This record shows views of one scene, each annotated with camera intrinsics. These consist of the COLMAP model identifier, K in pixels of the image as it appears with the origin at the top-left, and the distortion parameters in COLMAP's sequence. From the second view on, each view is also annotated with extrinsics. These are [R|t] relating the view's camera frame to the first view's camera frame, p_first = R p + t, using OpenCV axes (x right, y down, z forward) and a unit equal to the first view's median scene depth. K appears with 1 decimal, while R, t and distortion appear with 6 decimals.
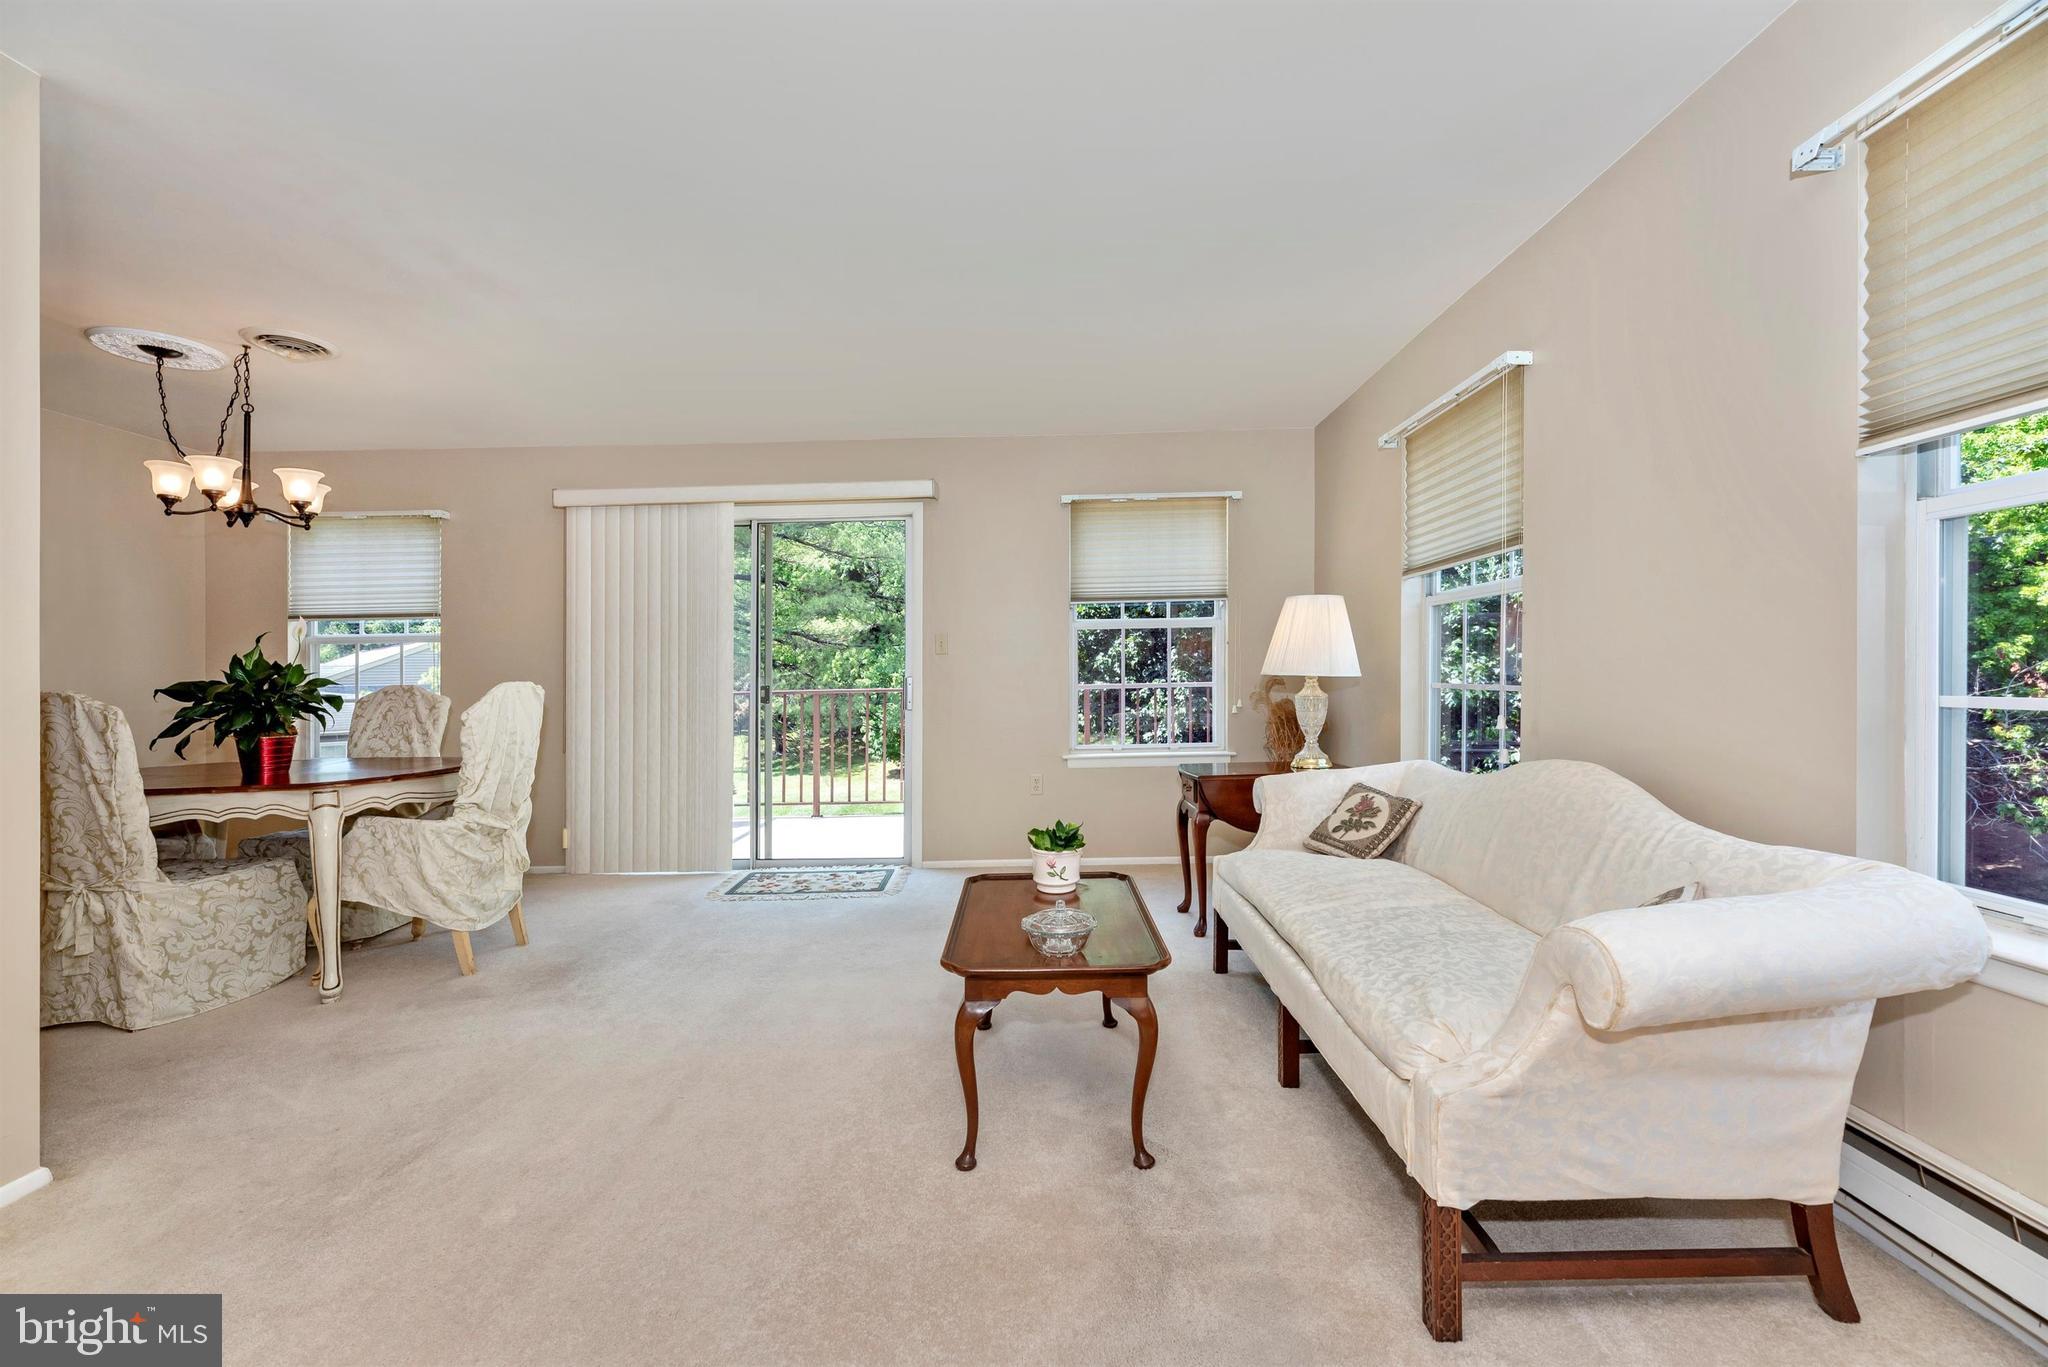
lens RADIAL K [[846.5, 0, 1022.0], [0, 846.5, 675.8], [0, 0, 1]] dist [-0.005222, -0.000332]
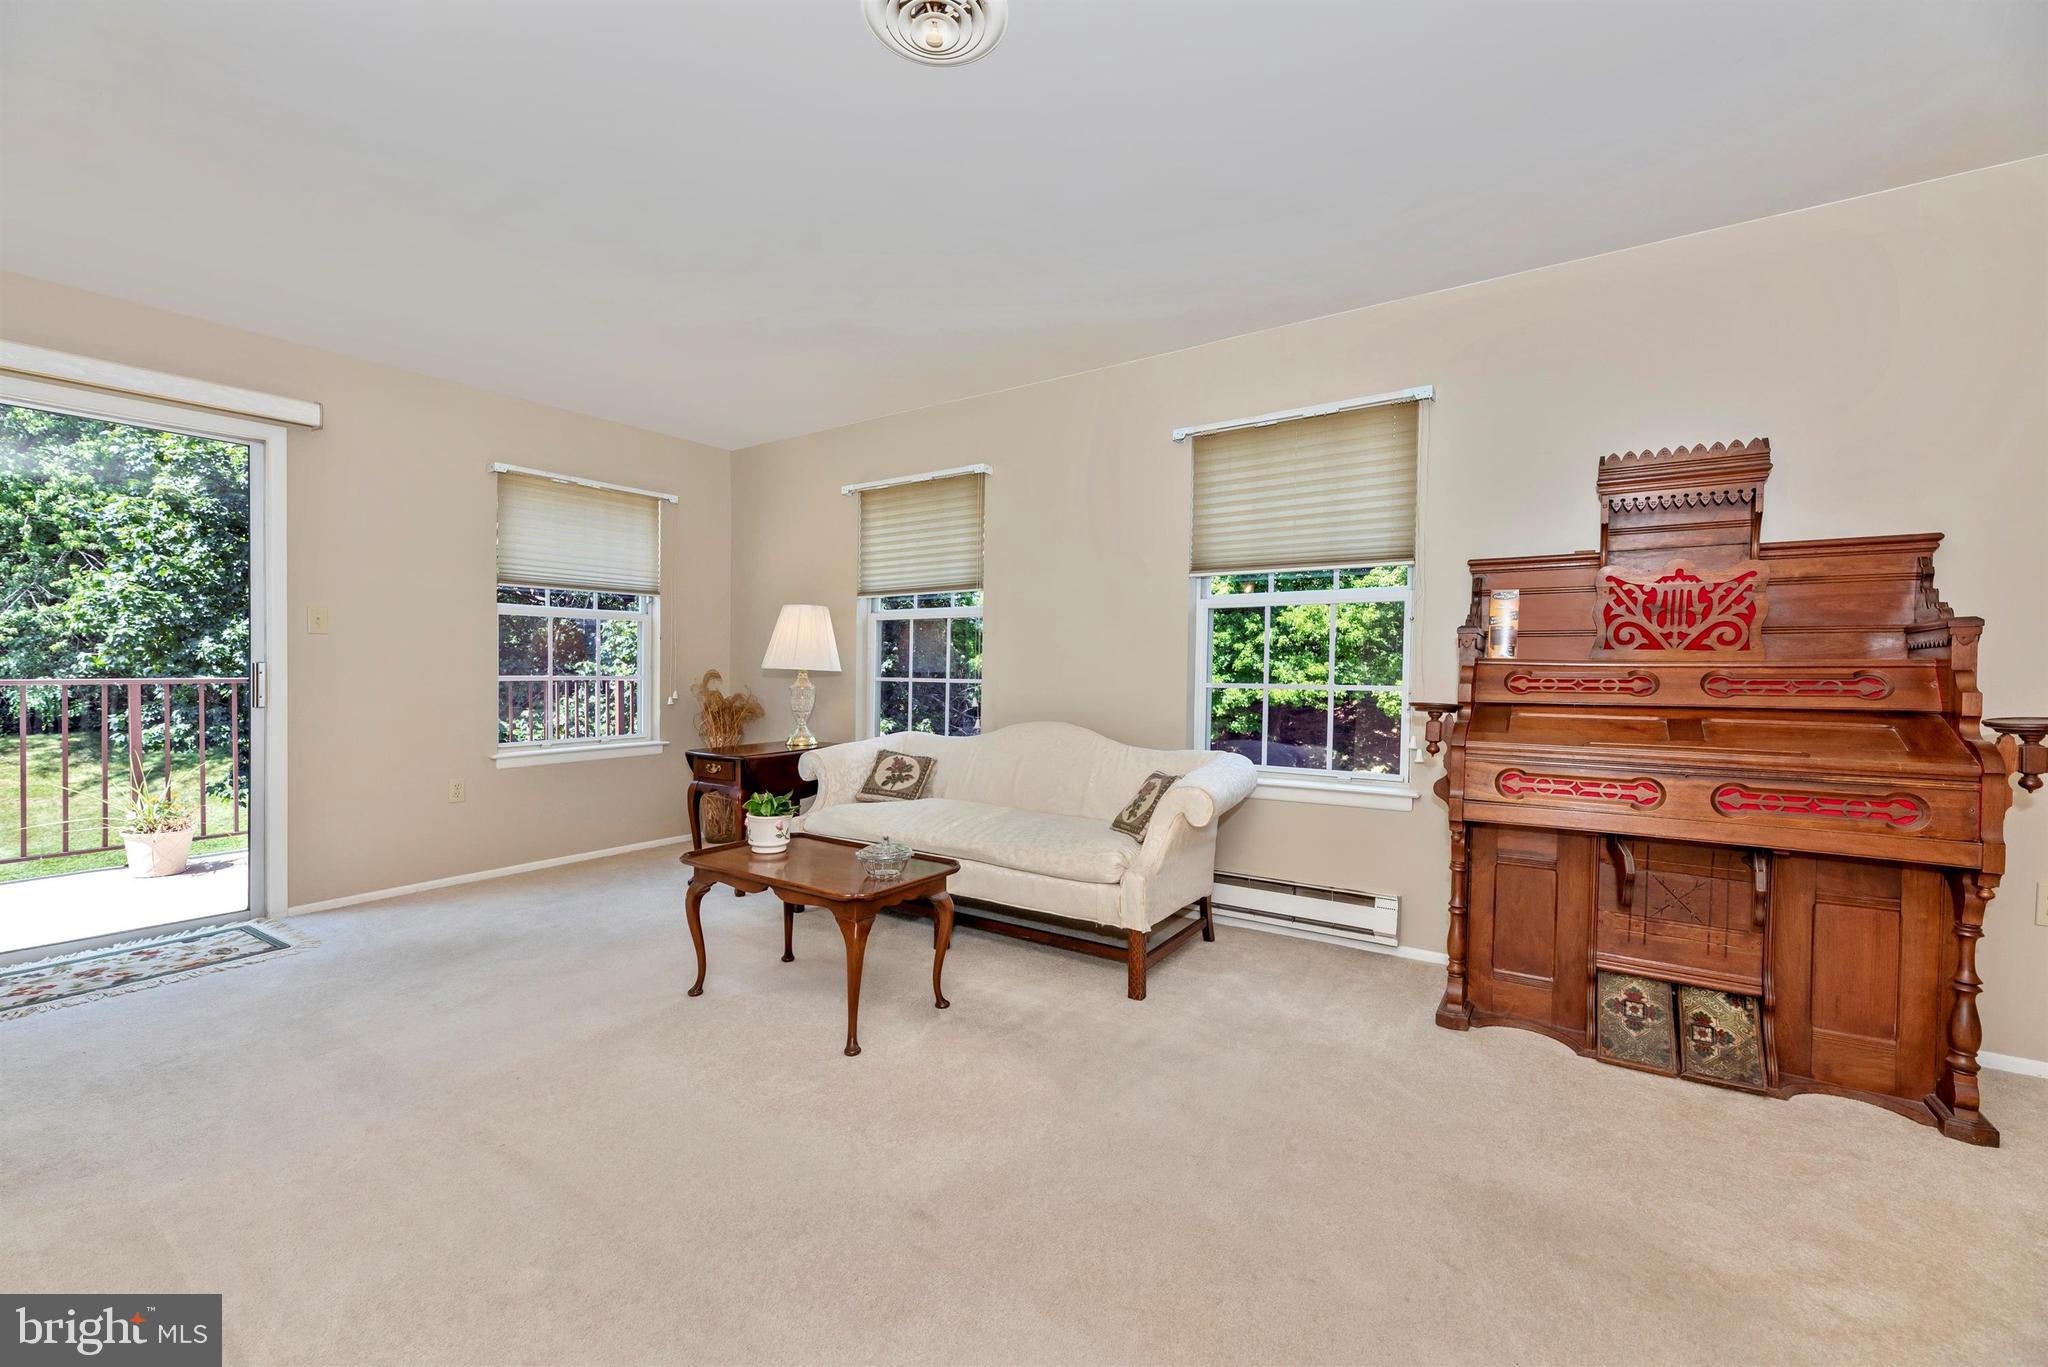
lens RADIAL K [[846.5, 0, 1030.3], [0, 846.5, 700.1], [0, 0, 1]] dist [-0.005222, -0.000332]
pose [[0.537755, -0.010700, 0.843033, -0.518813], [-0.012882, 0.999698, 0.020905, 0.013341], [-0.843003, -0.022102, 0.537455, 0.059675]]
